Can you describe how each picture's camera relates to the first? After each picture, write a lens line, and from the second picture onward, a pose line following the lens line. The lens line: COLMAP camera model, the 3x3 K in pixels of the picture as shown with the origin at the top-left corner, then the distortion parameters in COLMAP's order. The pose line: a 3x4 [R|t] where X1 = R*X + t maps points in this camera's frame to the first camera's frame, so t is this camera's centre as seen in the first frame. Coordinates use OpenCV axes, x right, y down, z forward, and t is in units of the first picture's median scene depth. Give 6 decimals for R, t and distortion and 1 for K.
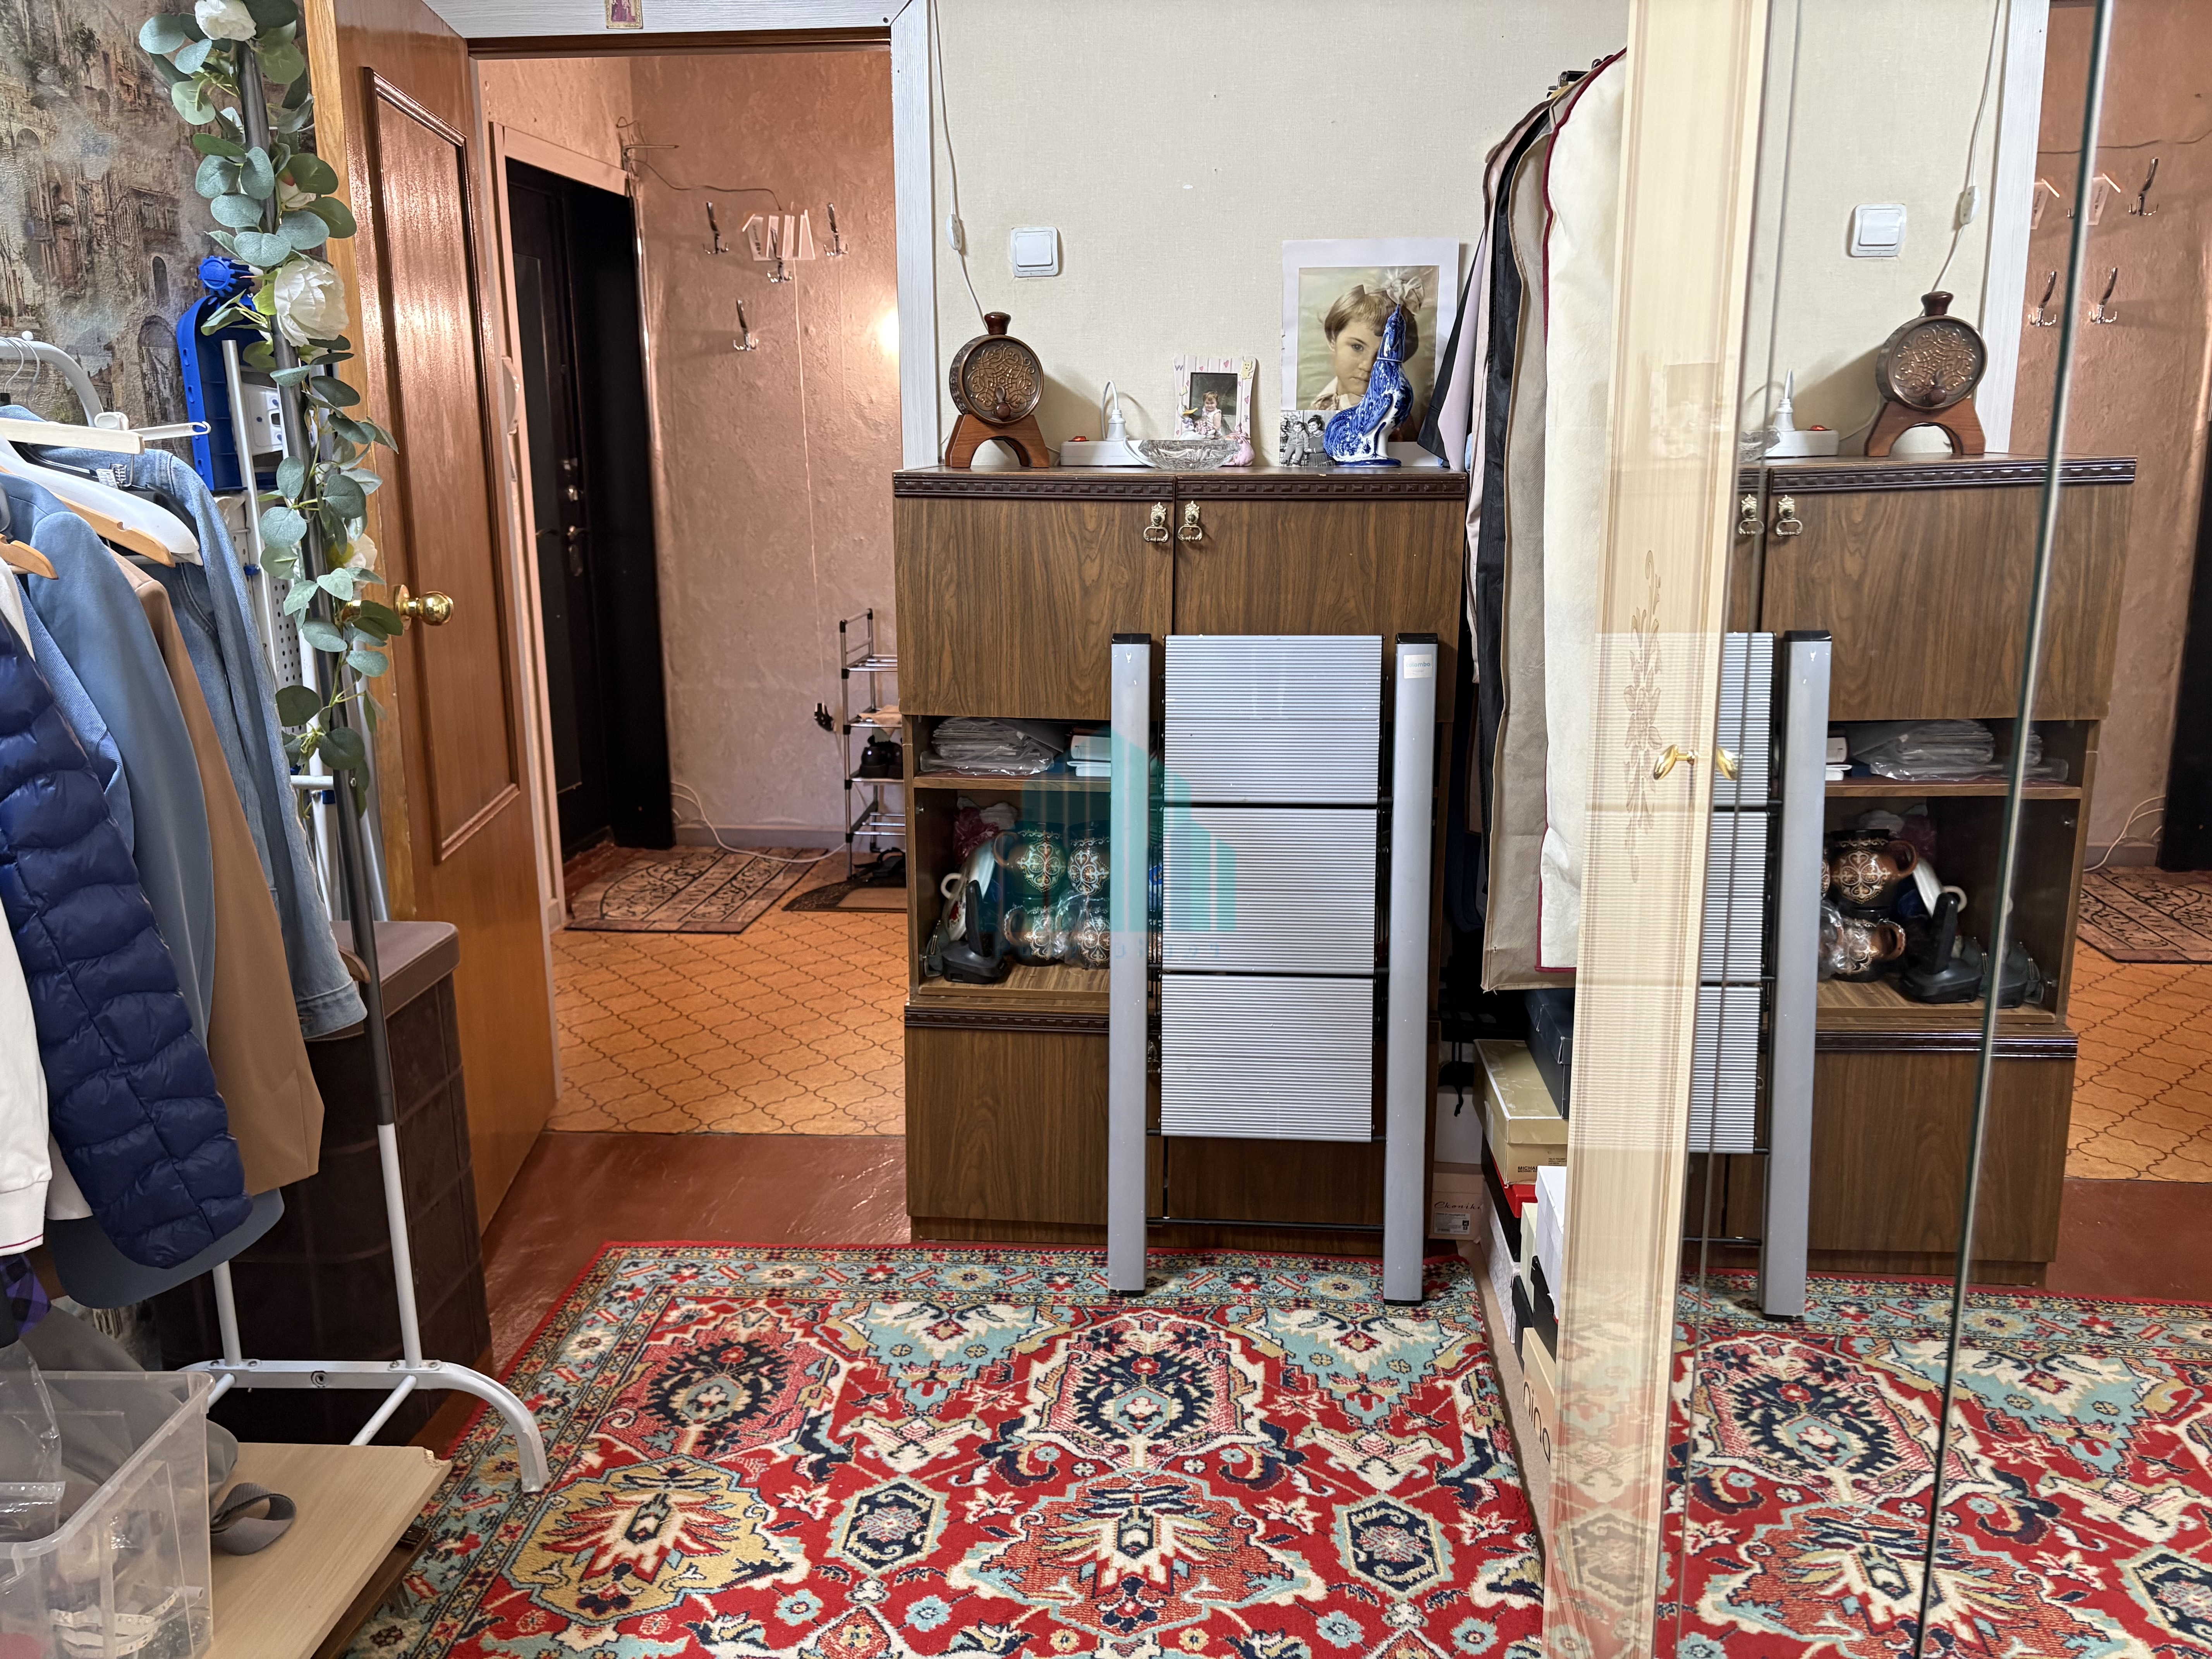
lens RADIAL K [[1663.3, 0, 1106.0], [0, 1663.3, 829.5], [0, 0, 1]] dist [0.020230, -0.001374]
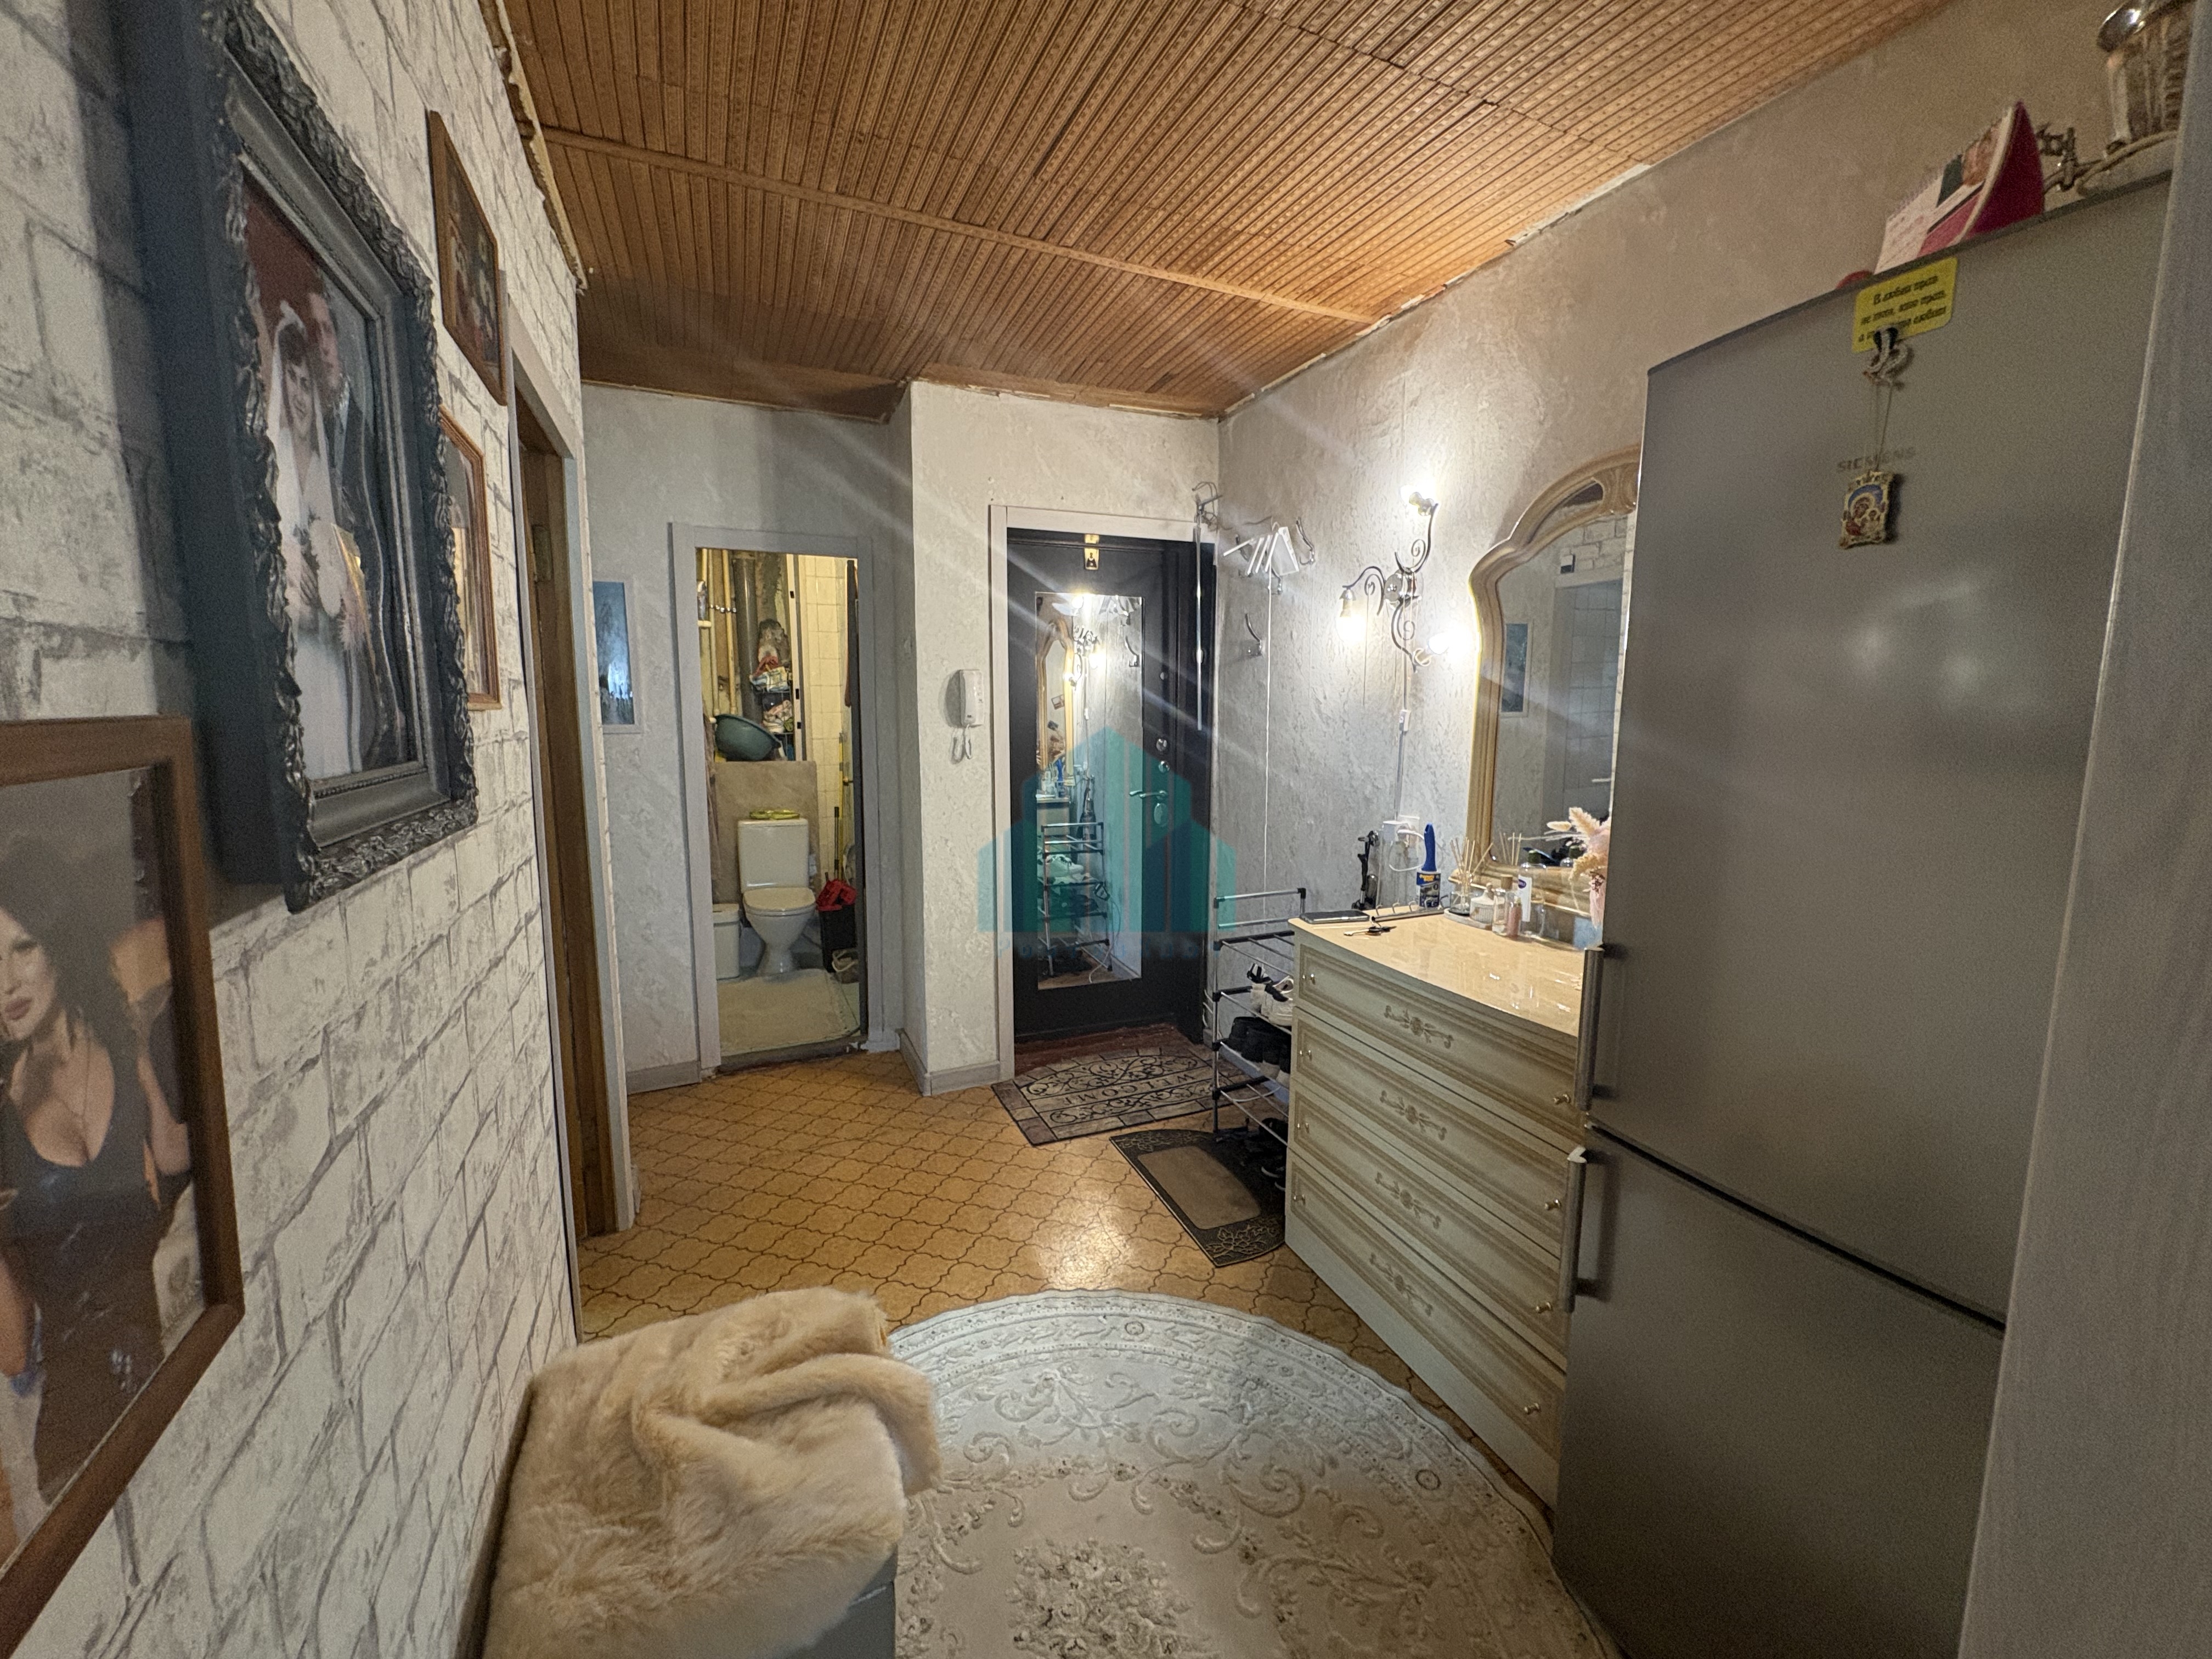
lens RADIAL K [[887.1, 0, 1106.0], [0, 887.1, 829.5], [0, 0, 1]] dist [0.000832, -0.000046]
pose [[0.492084, 0.123451, -0.861750, 0.733332], [-0.205749, 0.978342, 0.022665, -0.417367], [0.845885, 0.166151, 0.506826, 1.605013]]
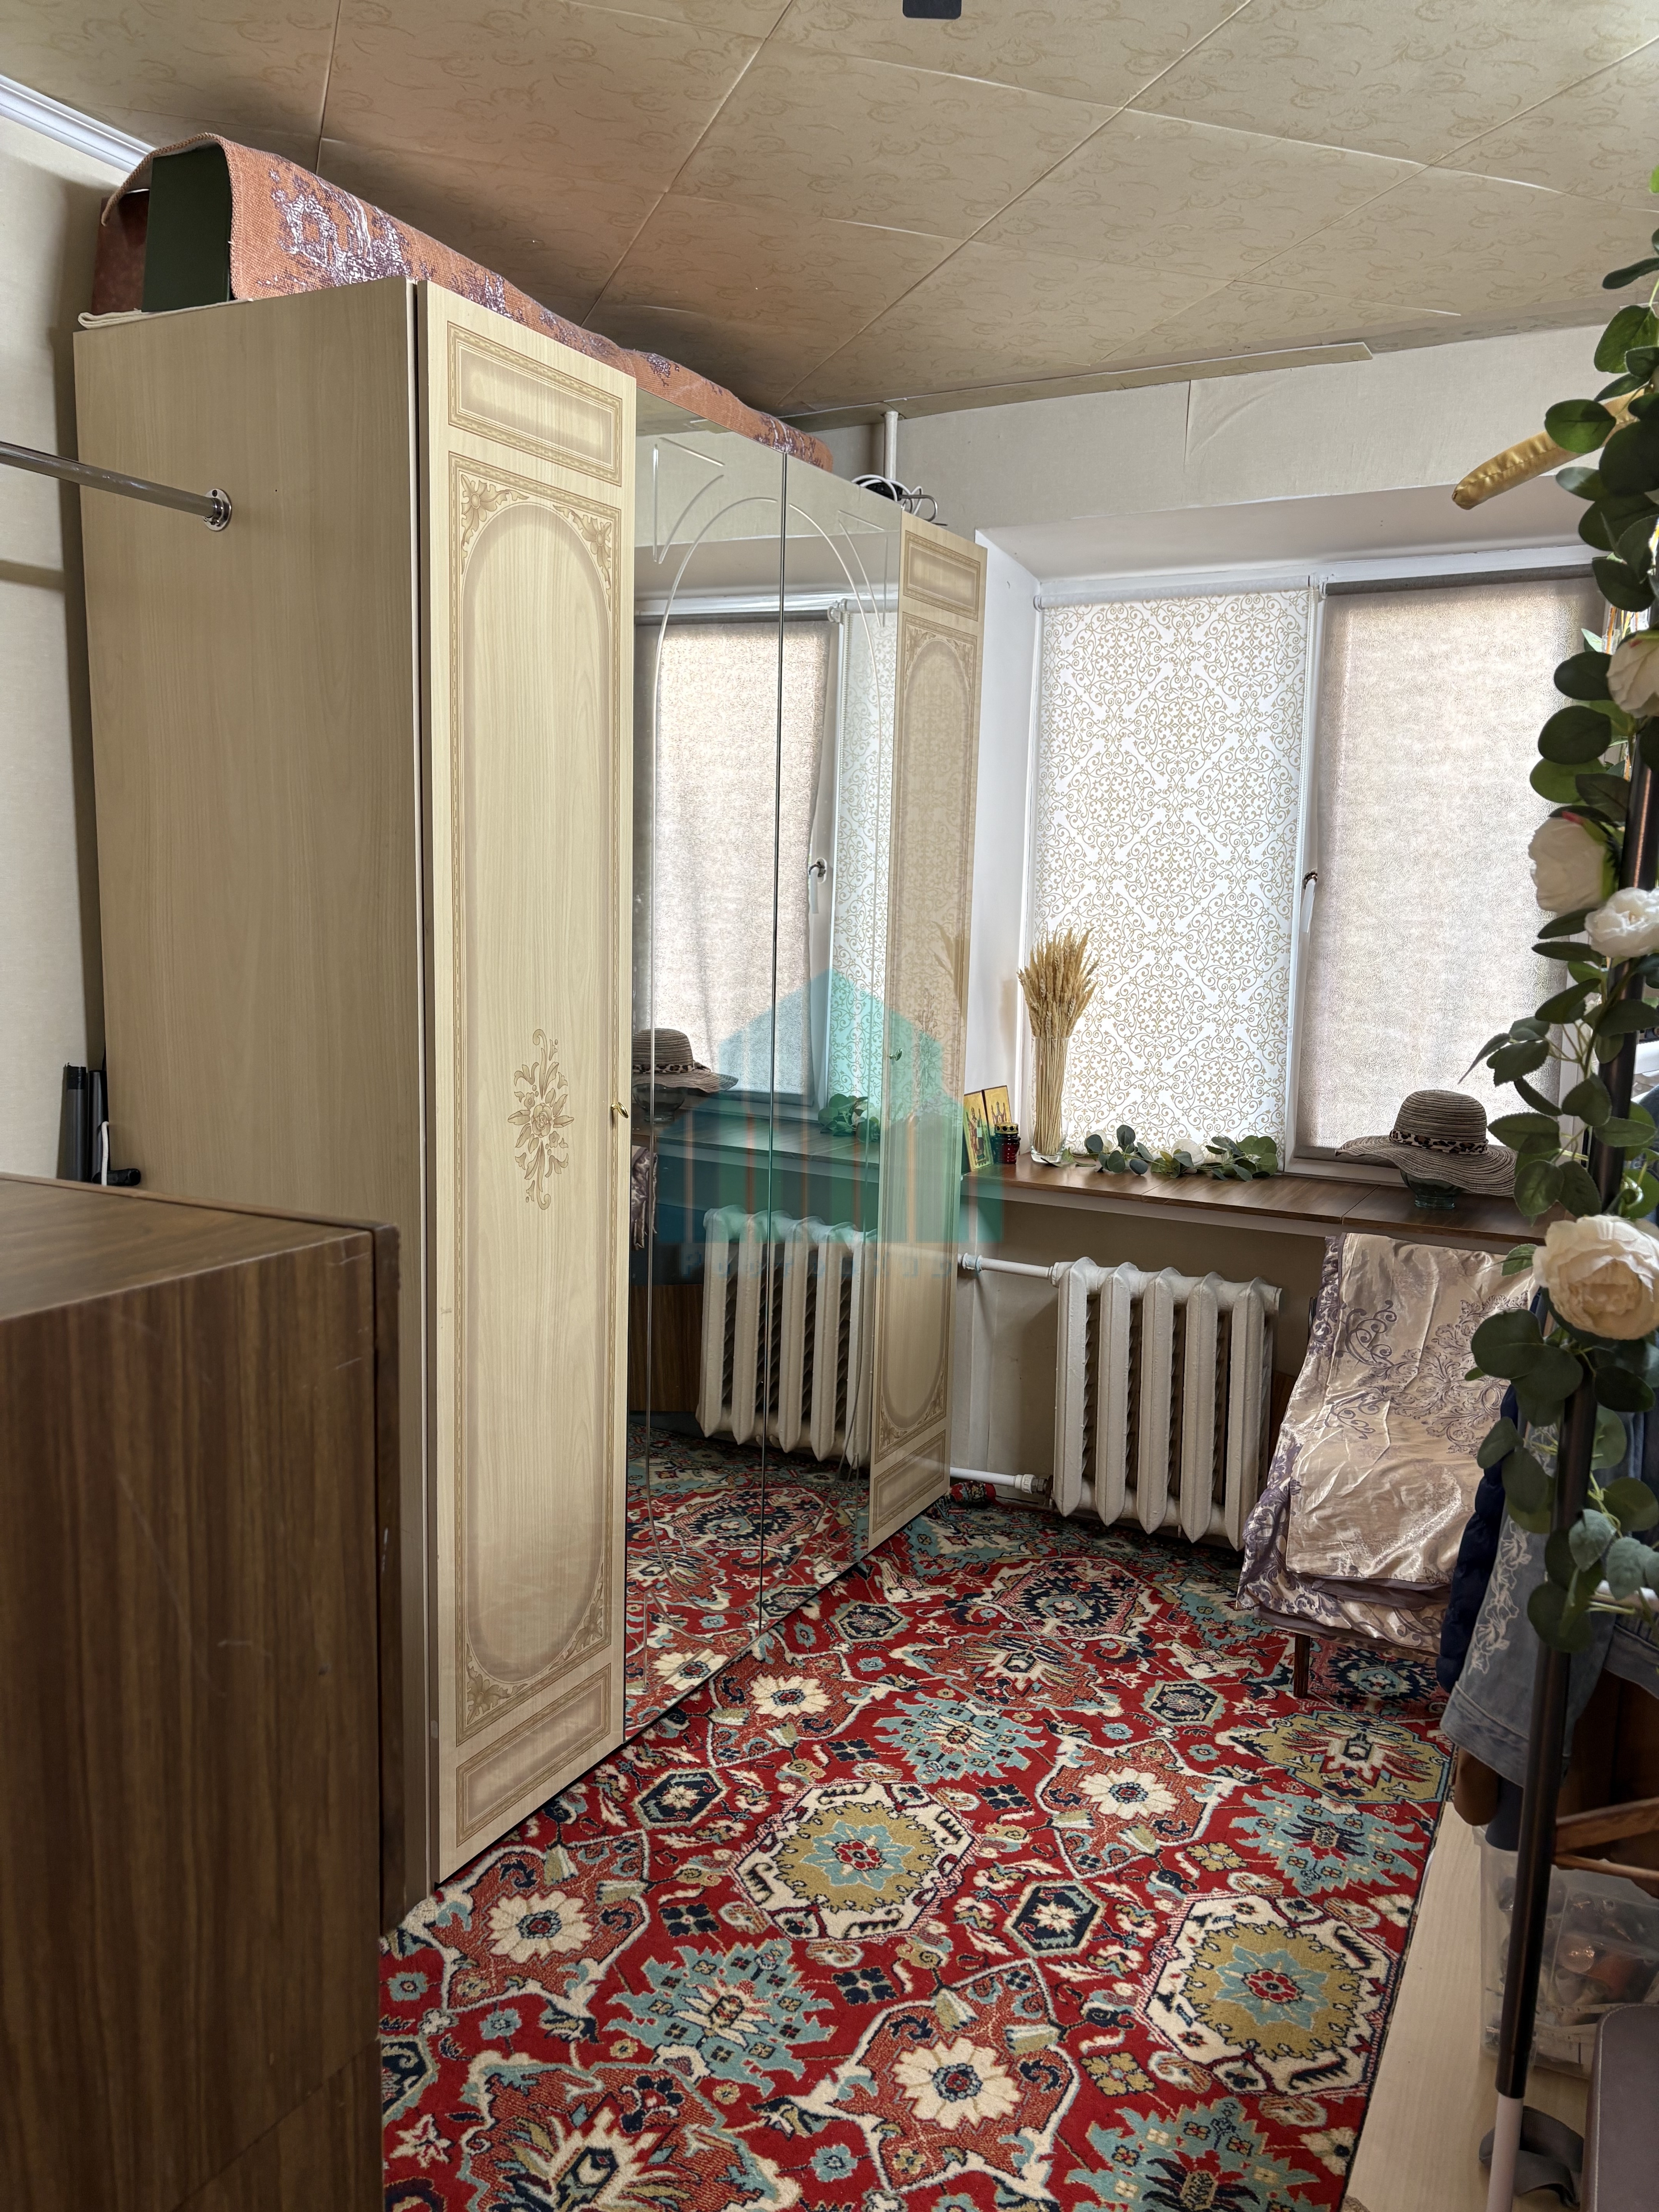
lens RADIAL K [[1663.3, 0, 829.5], [0, 1663.3, 1106.0], [0, 0, 1]] dist [0.020230, -0.001374]
pose [[-0.921788, -0.066544, 0.381941, -0.430721], [0.074105, 0.936754, 0.342054, -0.443368], [-0.380546, 0.343605, -0.858557, 1.600240]]
